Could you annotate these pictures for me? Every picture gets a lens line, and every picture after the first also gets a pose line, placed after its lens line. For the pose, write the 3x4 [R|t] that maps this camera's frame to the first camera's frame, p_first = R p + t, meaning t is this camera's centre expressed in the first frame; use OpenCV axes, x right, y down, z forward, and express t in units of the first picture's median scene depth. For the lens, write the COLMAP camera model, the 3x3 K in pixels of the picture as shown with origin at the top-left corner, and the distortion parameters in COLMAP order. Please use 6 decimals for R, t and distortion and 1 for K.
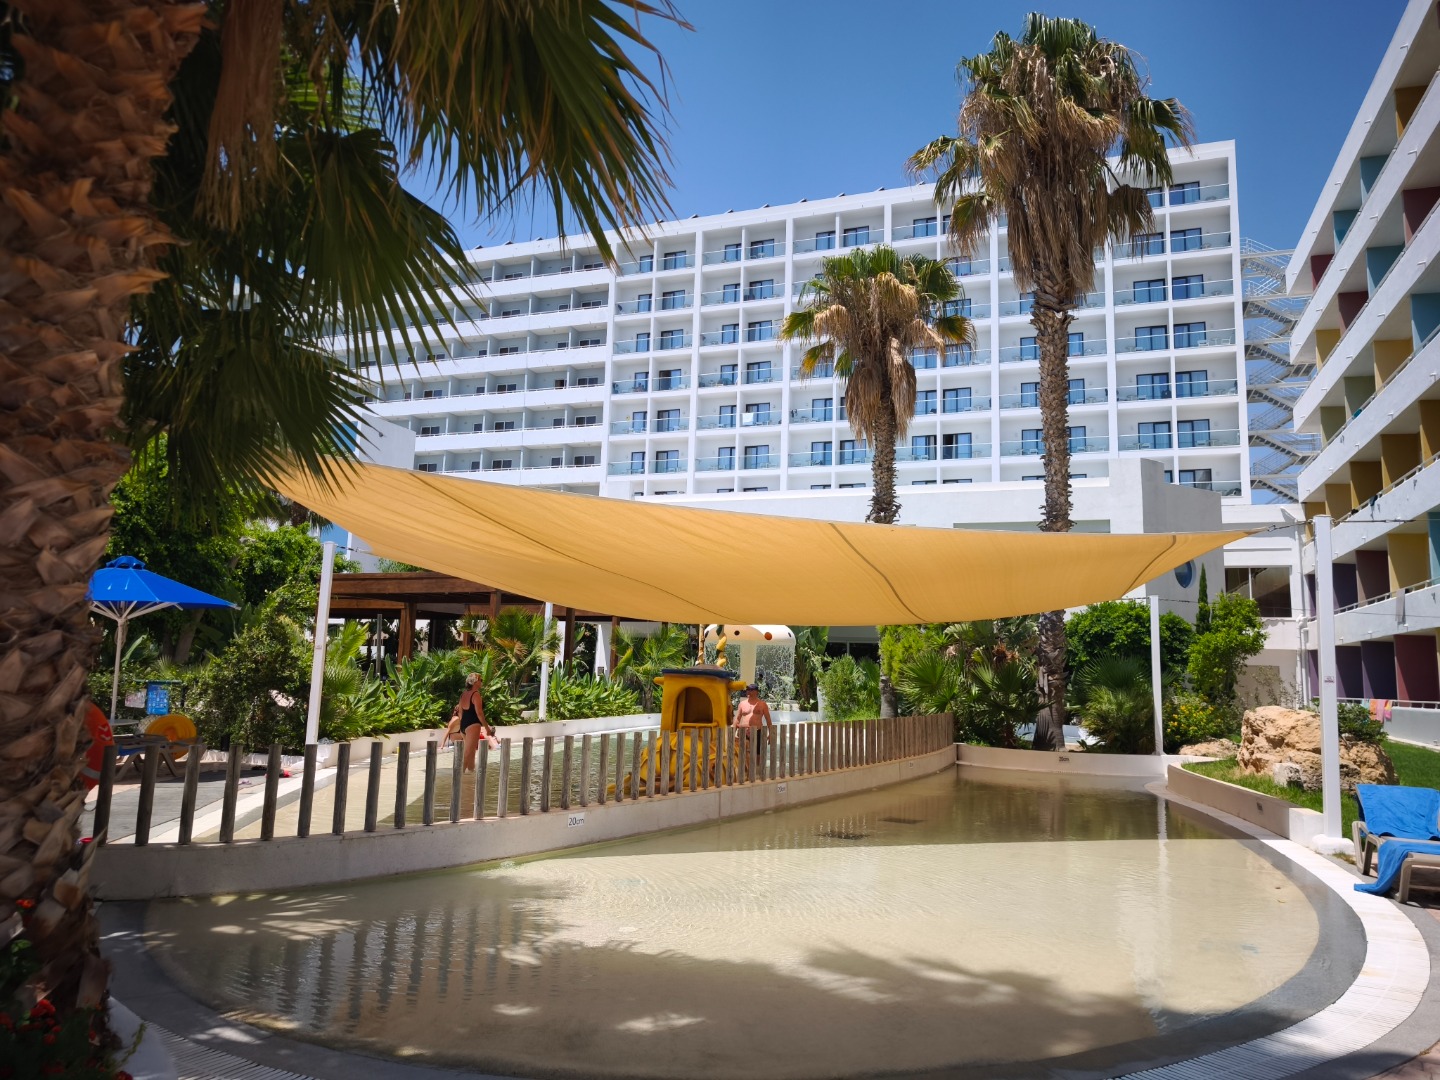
lens RADIAL K [[981.3, 0, 728.3], [0, 981.3, 544.5], [0, 0, 1]] dist [0.027771, -0.039777]
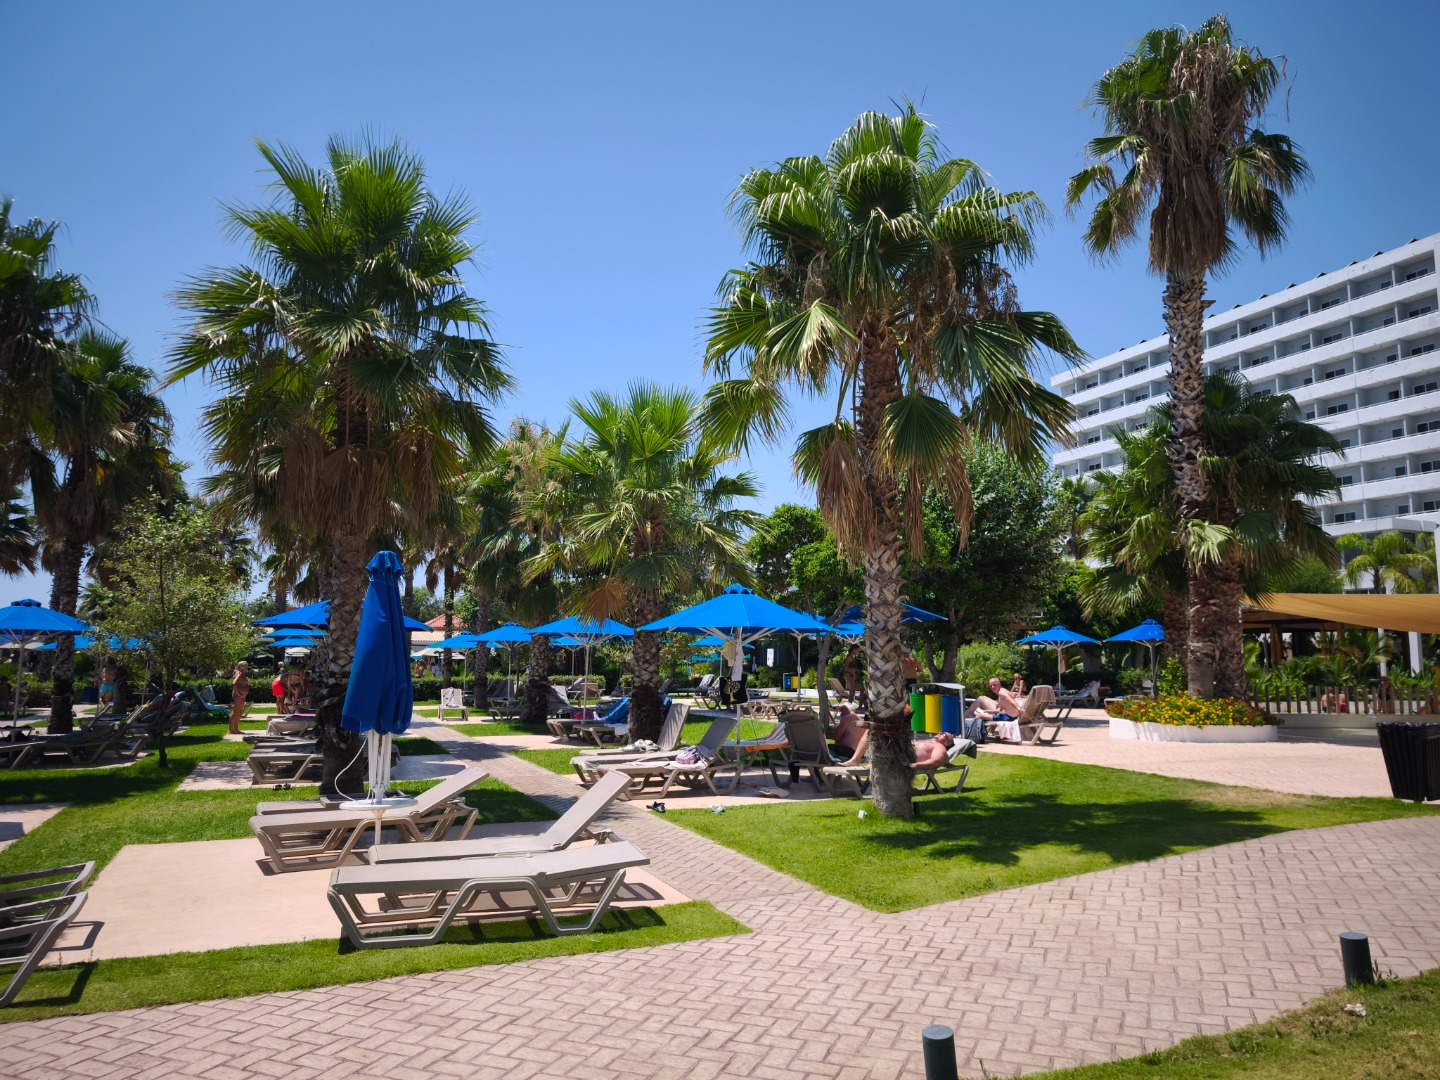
lens RADIAL K [[971.7, 0, 720.0], [0, 971.7, 540.0], [0, 0, 1]] dist [0.018686, -0.034583]
pose [[0.691872, -0.113996, -0.712964, 0.193743], [0.103304, 0.992927, -0.058511, -0.082481], [0.714592, -0.033170, 0.698755, -0.750720]]
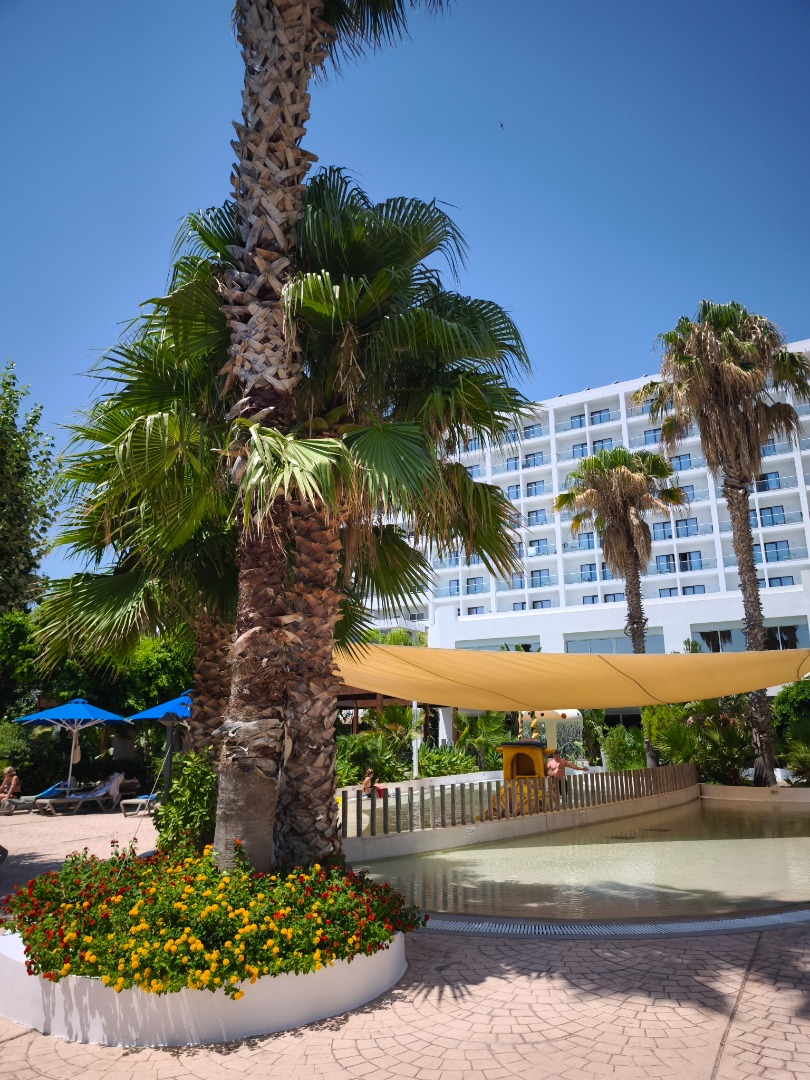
lens RADIAL K [[761.4, 0, 405.0], [0, 761.4, 551.7], [0, 0, 1]] dist [0.022300, -0.049000]
pose [[0.987193, -0.076467, -0.140010, -0.014459], [0.060340, 0.991413, -0.116013, -0.030105], [0.147679, 0.106079, 0.983330, -0.185230]]
